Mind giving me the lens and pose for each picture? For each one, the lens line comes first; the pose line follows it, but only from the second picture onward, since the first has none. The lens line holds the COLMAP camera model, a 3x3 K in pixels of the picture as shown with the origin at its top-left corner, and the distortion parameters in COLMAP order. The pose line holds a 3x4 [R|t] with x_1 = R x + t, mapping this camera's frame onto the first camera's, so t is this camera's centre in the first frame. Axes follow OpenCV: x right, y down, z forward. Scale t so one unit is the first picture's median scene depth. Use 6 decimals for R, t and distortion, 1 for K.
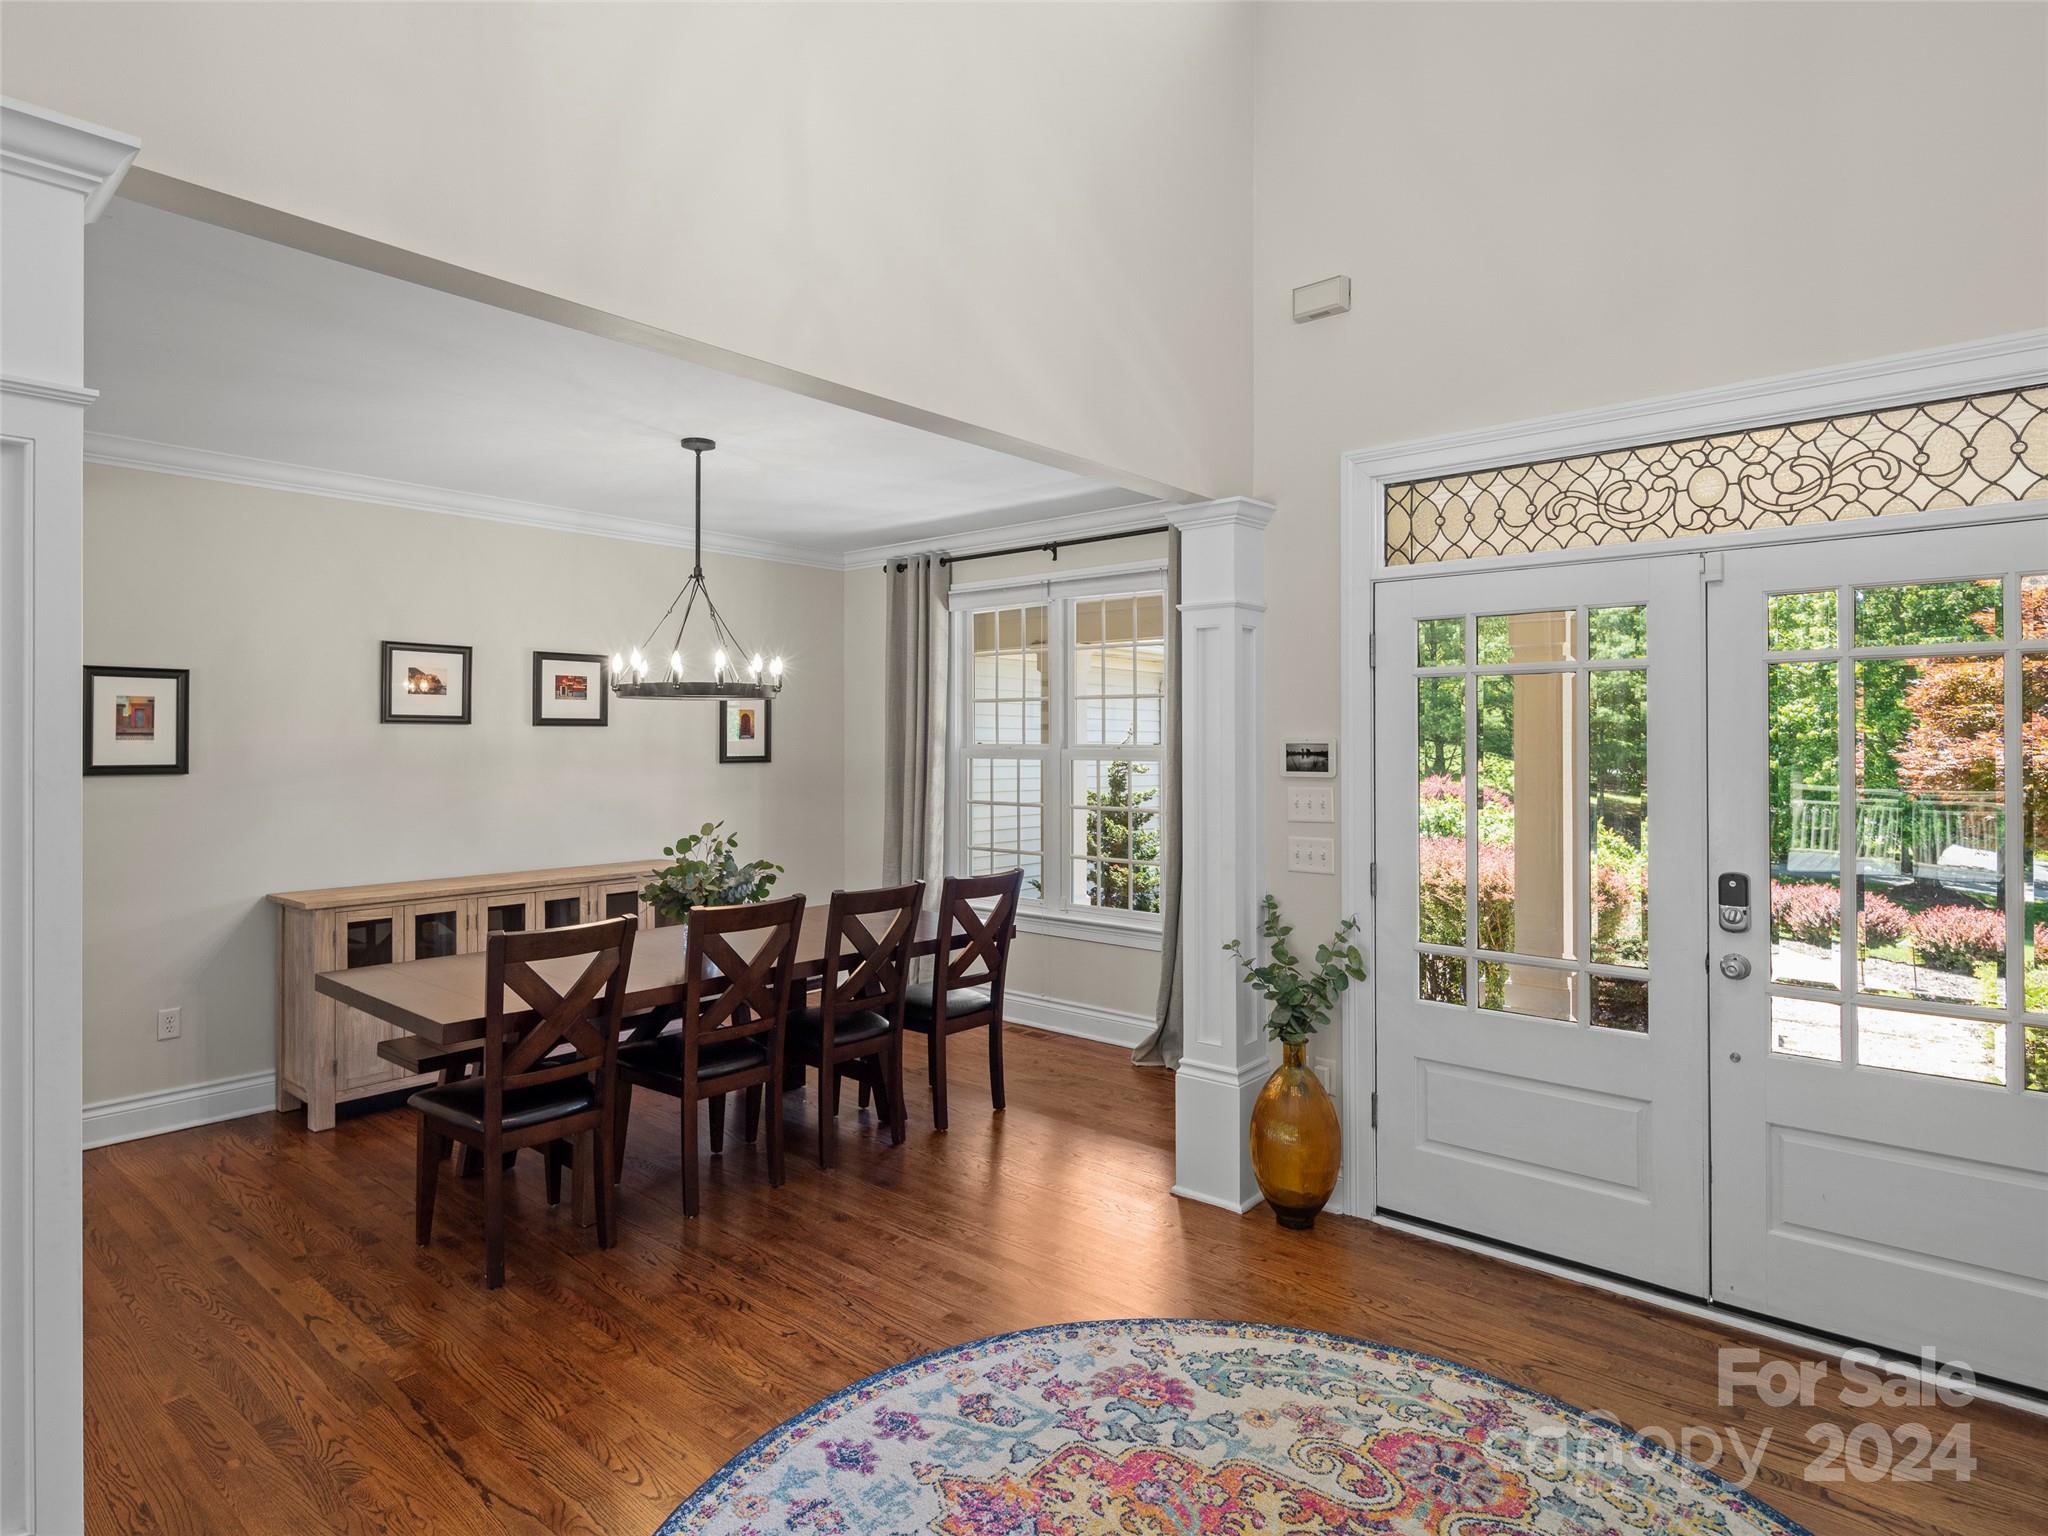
lens RADIAL K [[1127.8, 0, 986.6], [0, 1127.8, 735.4], [0, 0, 1]] dist [0.012154, -0.004304]
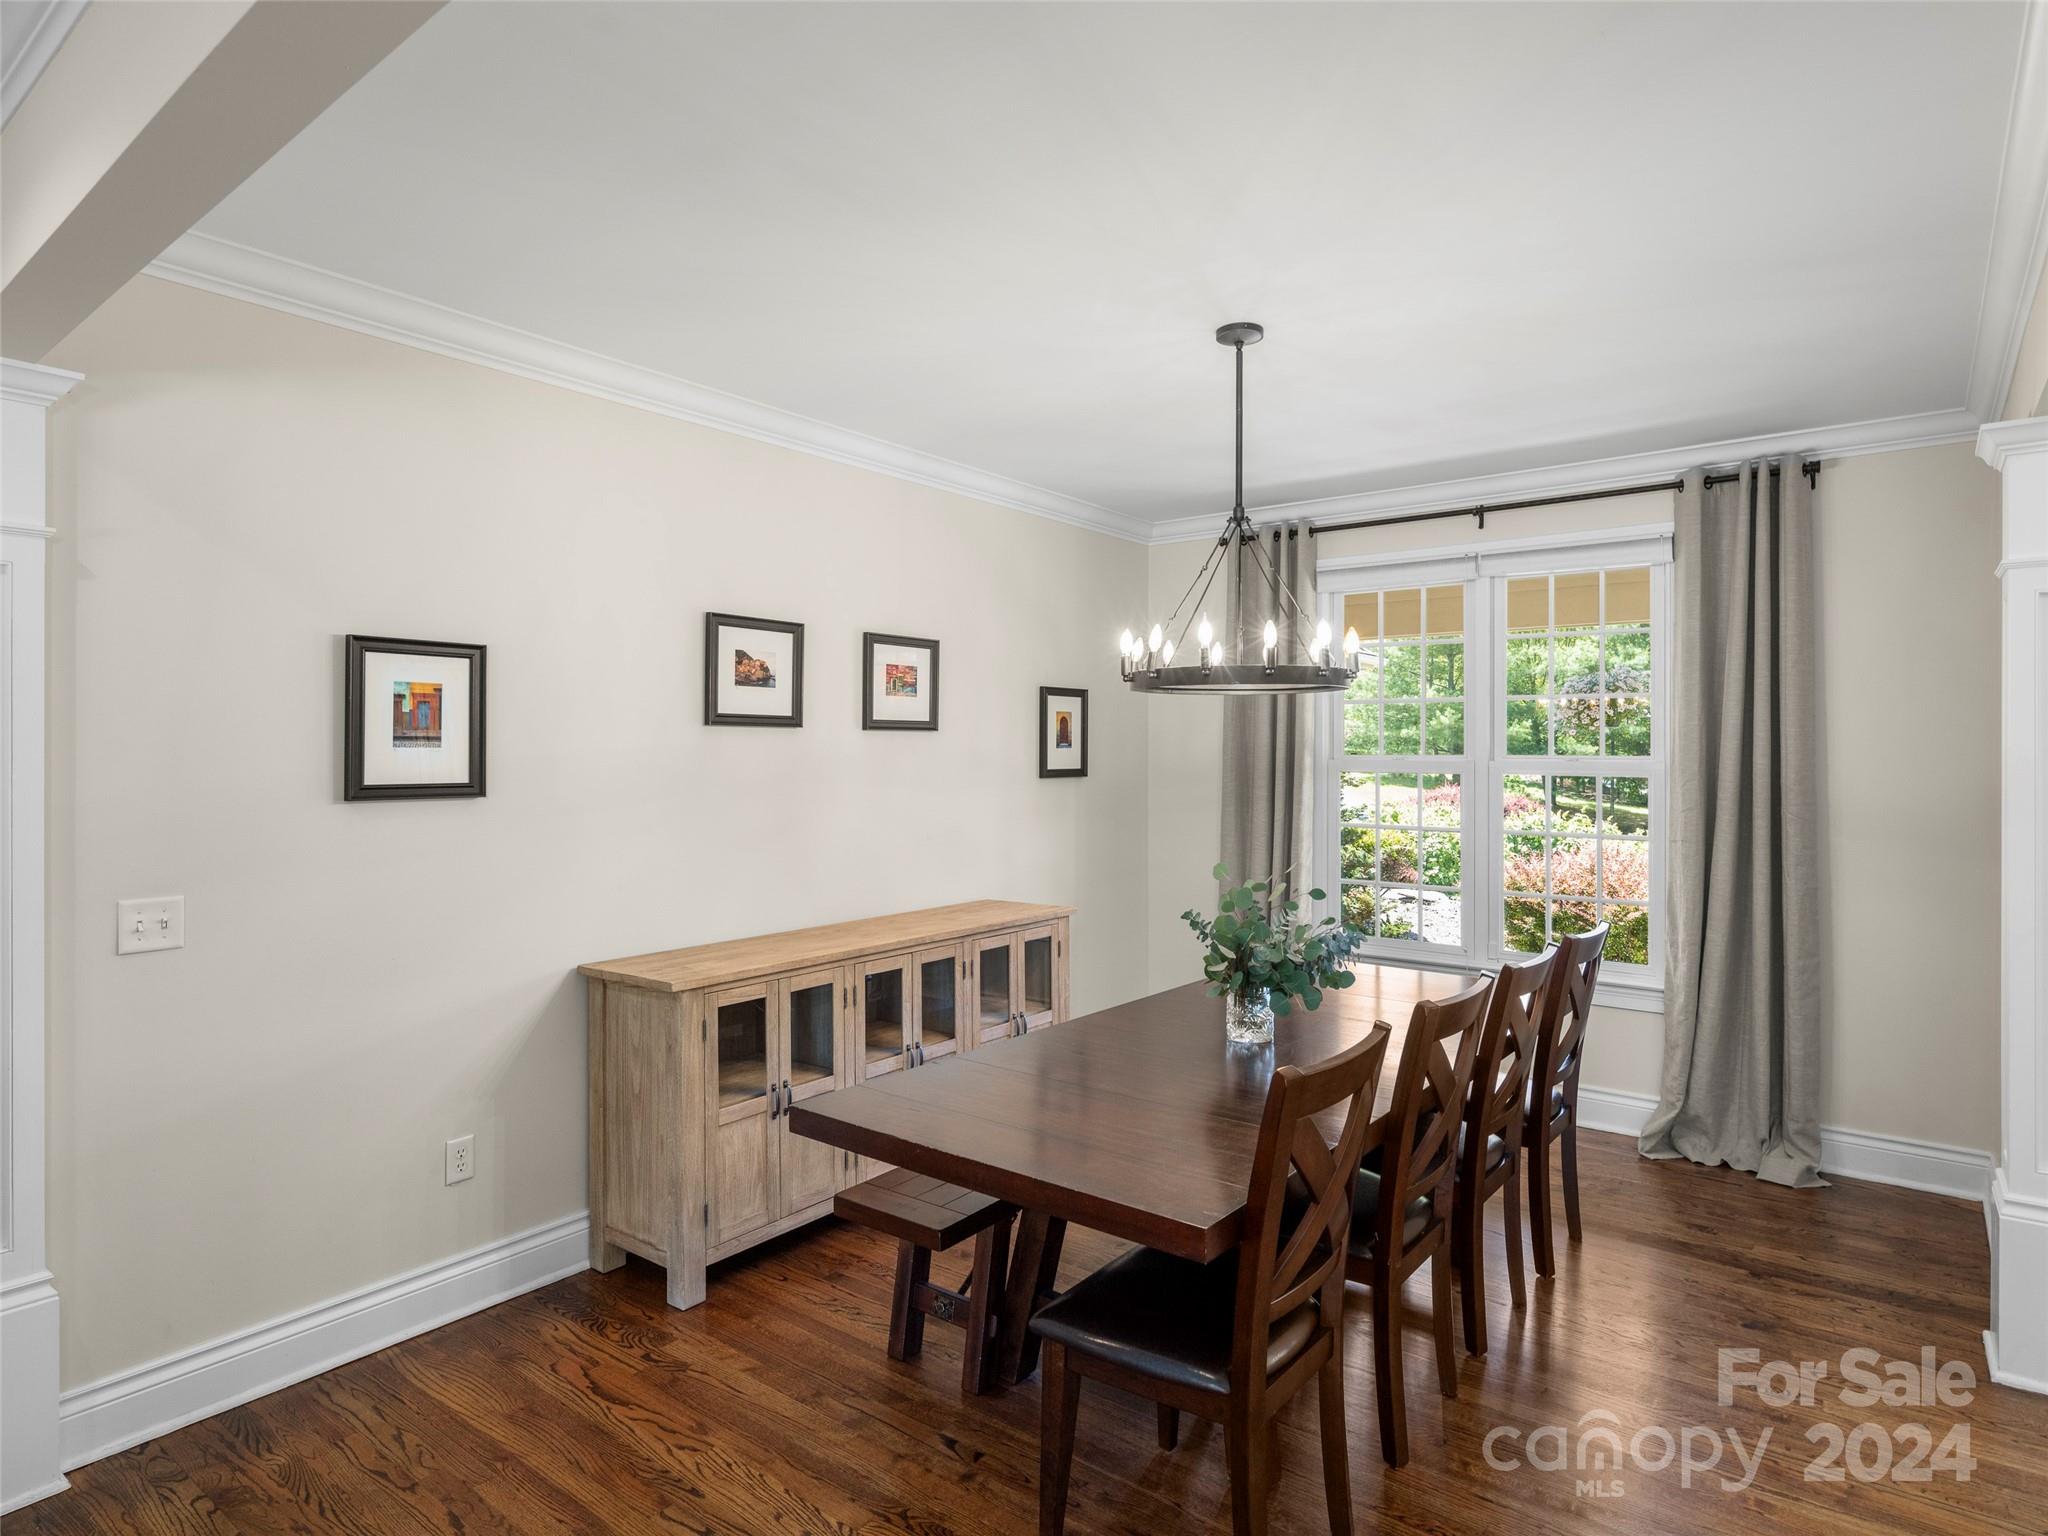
lens RADIAL K [[1127.8, 0, 1058.7], [0, 1127.8, 748.5], [0, 0, 1]] dist [0.012154, -0.004304]
pose [[0.996796, 0.001114, 0.079980, -0.406914], [-0.001289, 0.999997, 0.002128, 0.002925], [-0.079978, -0.002224, 0.996794, 0.281376]]
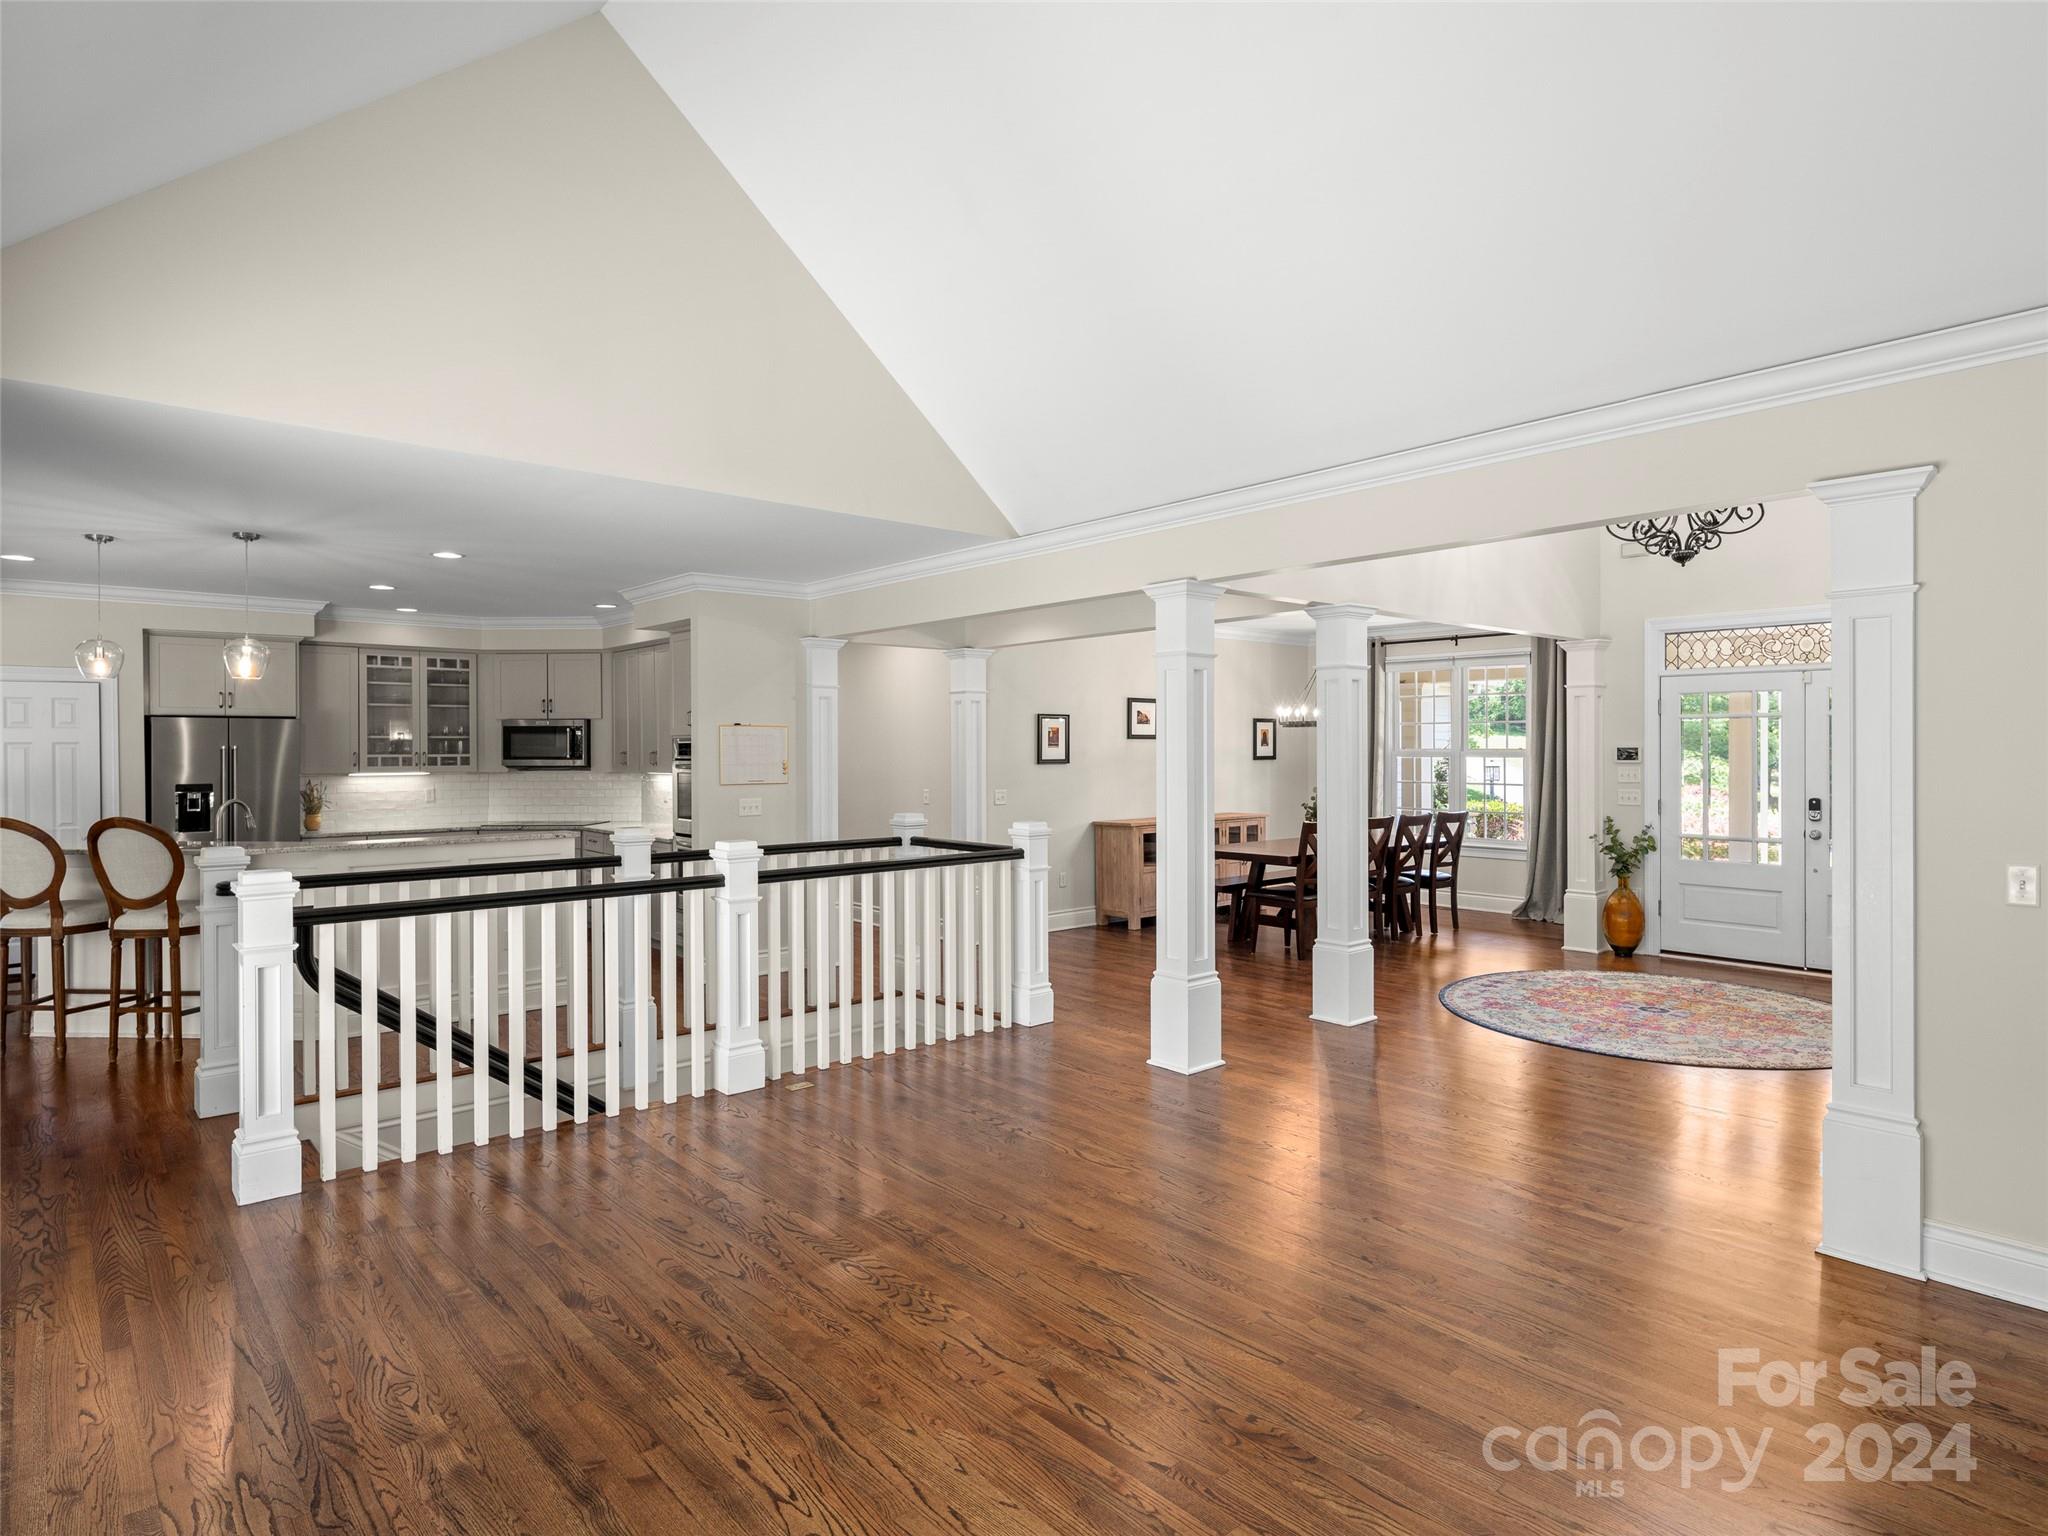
lens RADIAL K [[1127.8, 0, 1063.4], [0, 1127.8, 753.3], [0, 0, 1]] dist [0.012154, -0.004304]
pose [[0.993970, -0.002121, -0.109634, -0.478665], [0.003205, 0.999948, 0.009713, -0.005419], [0.109607, -0.010006, 0.993925, -1.110267]]
